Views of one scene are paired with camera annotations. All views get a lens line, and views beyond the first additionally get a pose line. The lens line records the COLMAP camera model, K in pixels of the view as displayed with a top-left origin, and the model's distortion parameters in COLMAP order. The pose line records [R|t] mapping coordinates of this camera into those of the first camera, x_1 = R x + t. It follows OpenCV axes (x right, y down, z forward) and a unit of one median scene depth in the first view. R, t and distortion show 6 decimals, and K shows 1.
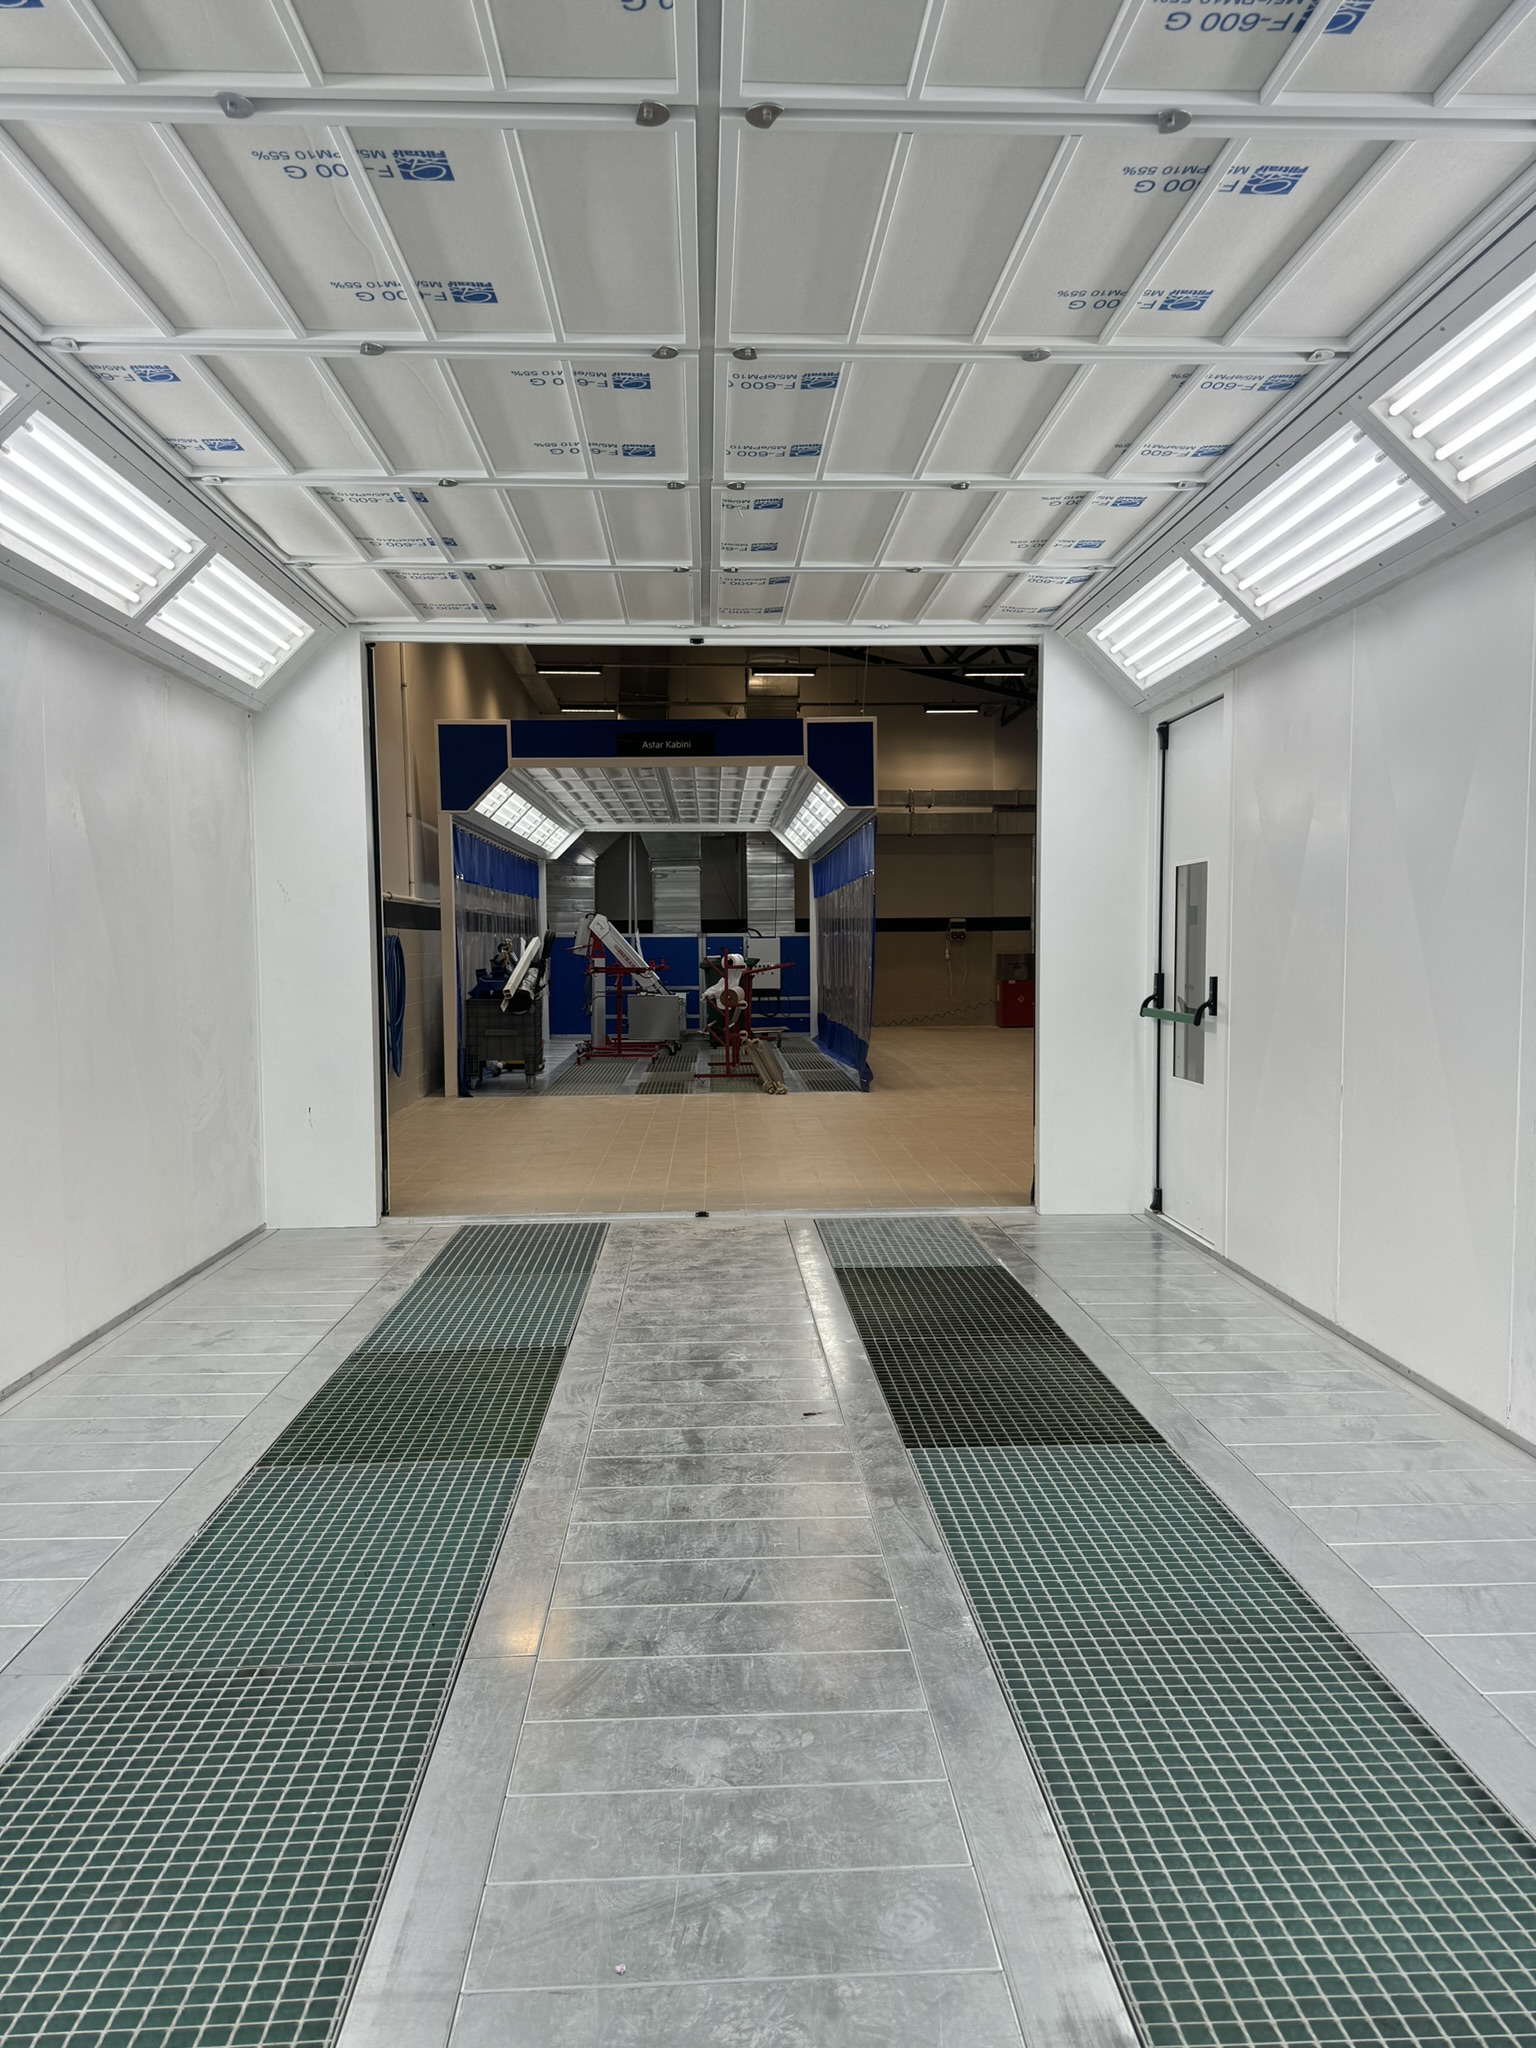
lens RADIAL K [[1439.2, 0, 777.0], [0, 1439.2, 1028.4], [0, 0, 1]] dist [0.131104, -0.196523]
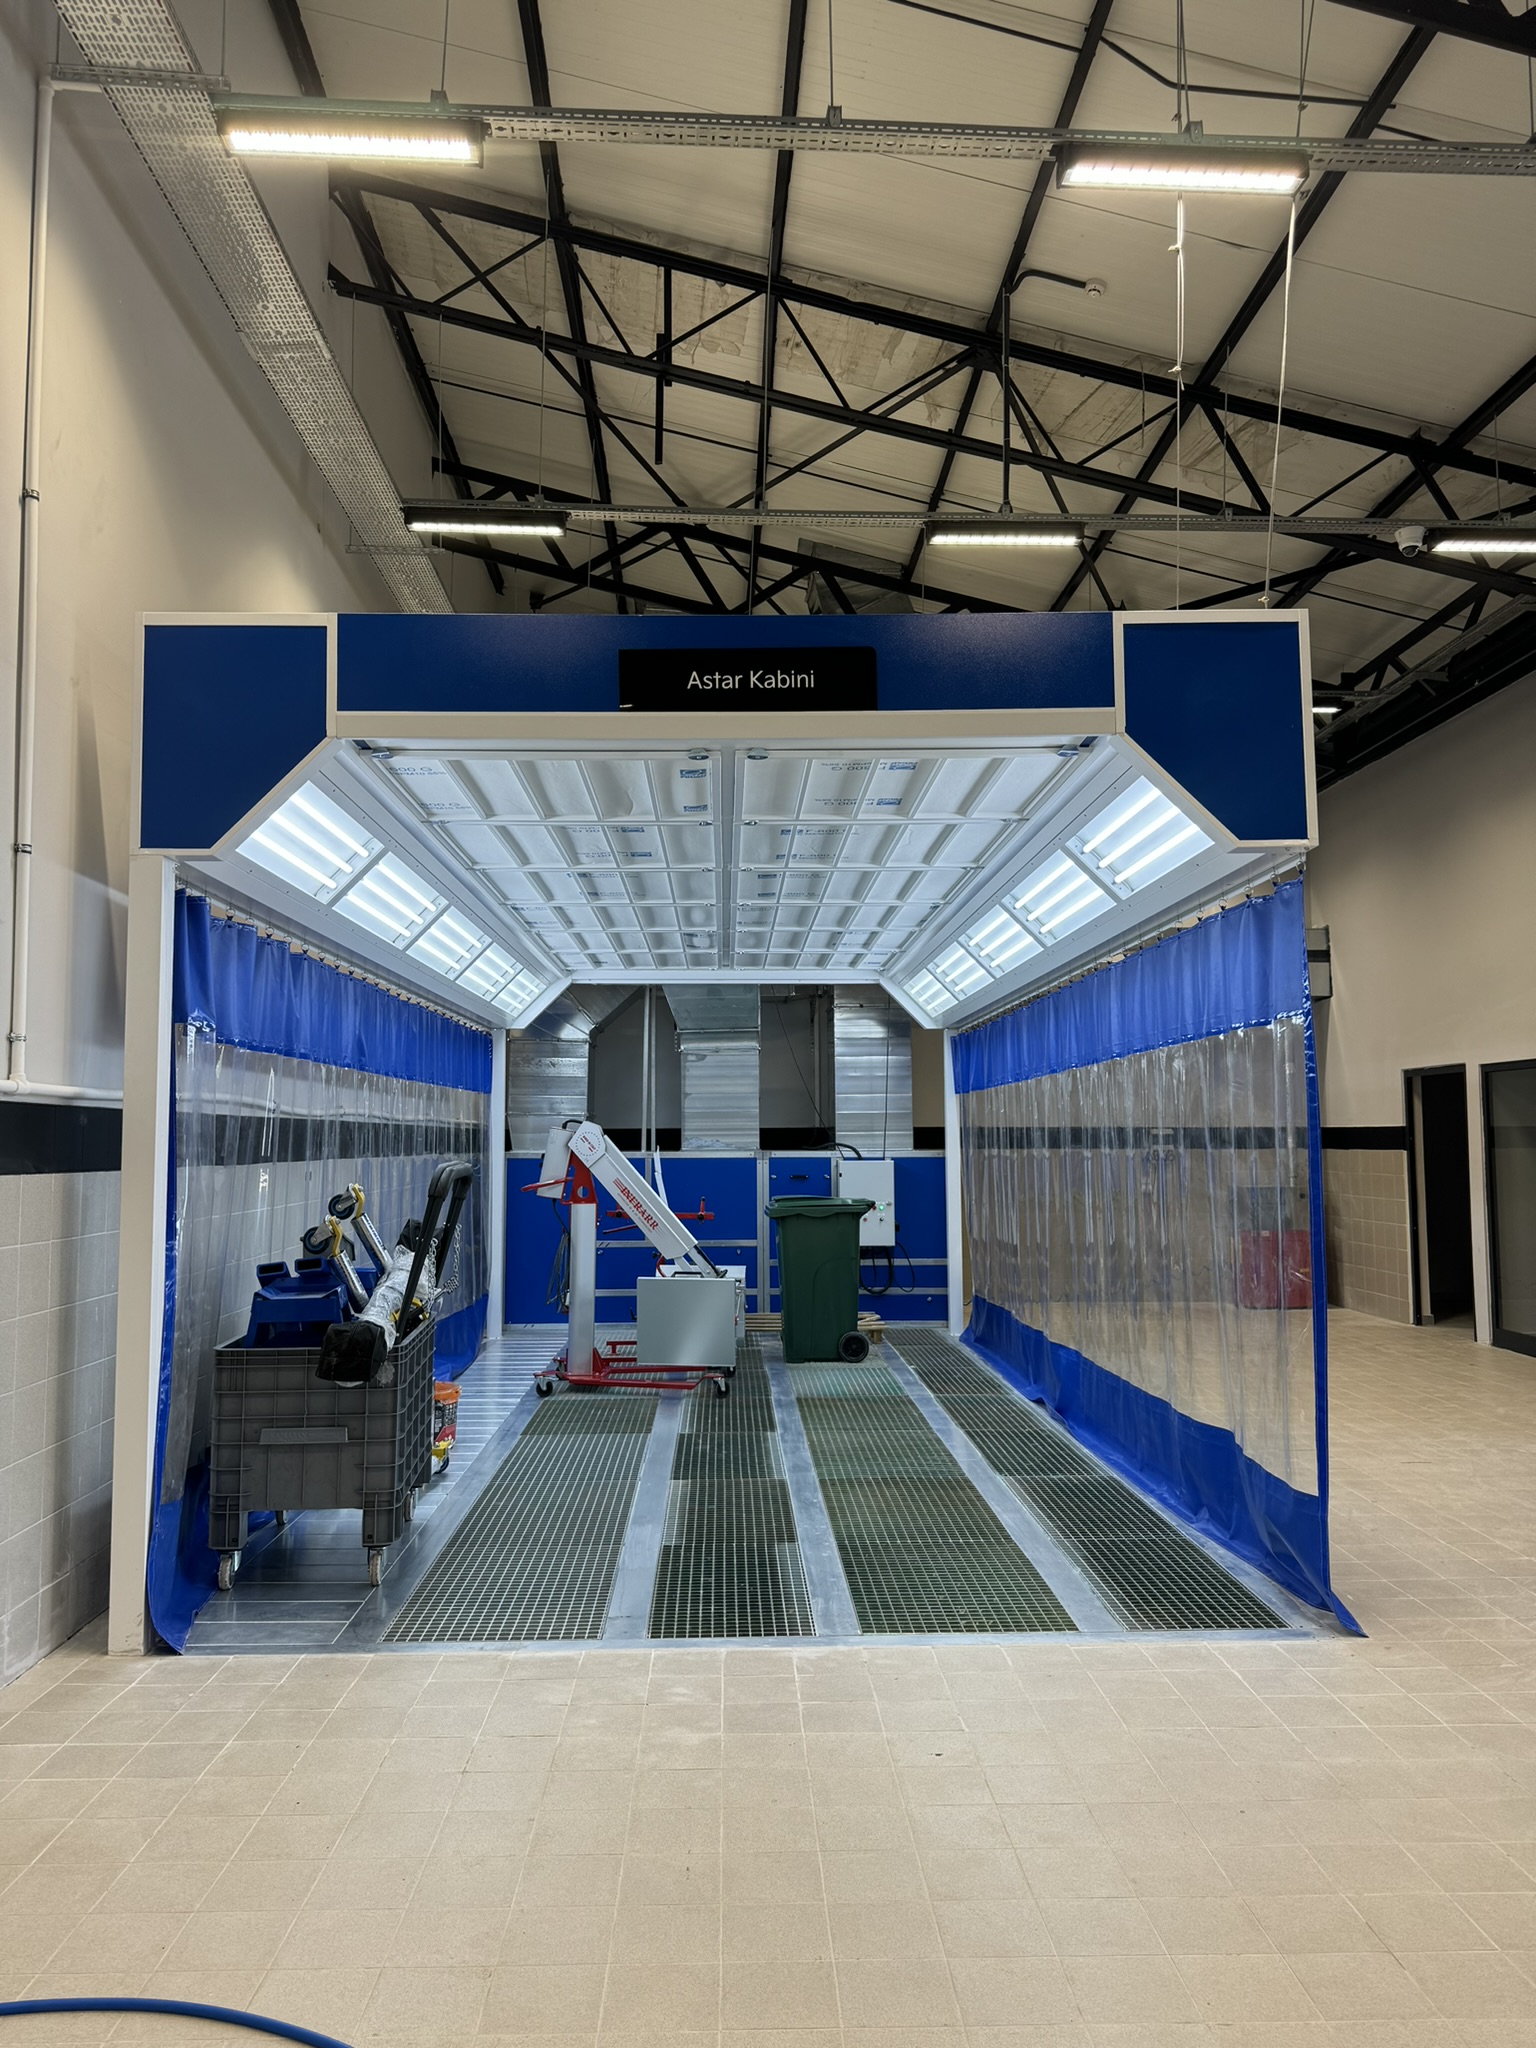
lens RADIAL K [[1439.2, 0, 777.0], [0, 1439.2, 1028.4], [0, 0, 1]] dist [0.131104, -0.196523]
pose [[0.999960, 0.001954, -0.008726, -0.042059], [-0.003147, 0.990310, -0.138838, -0.034204], [0.008370, 0.138860, 0.990277, 0.406653]]
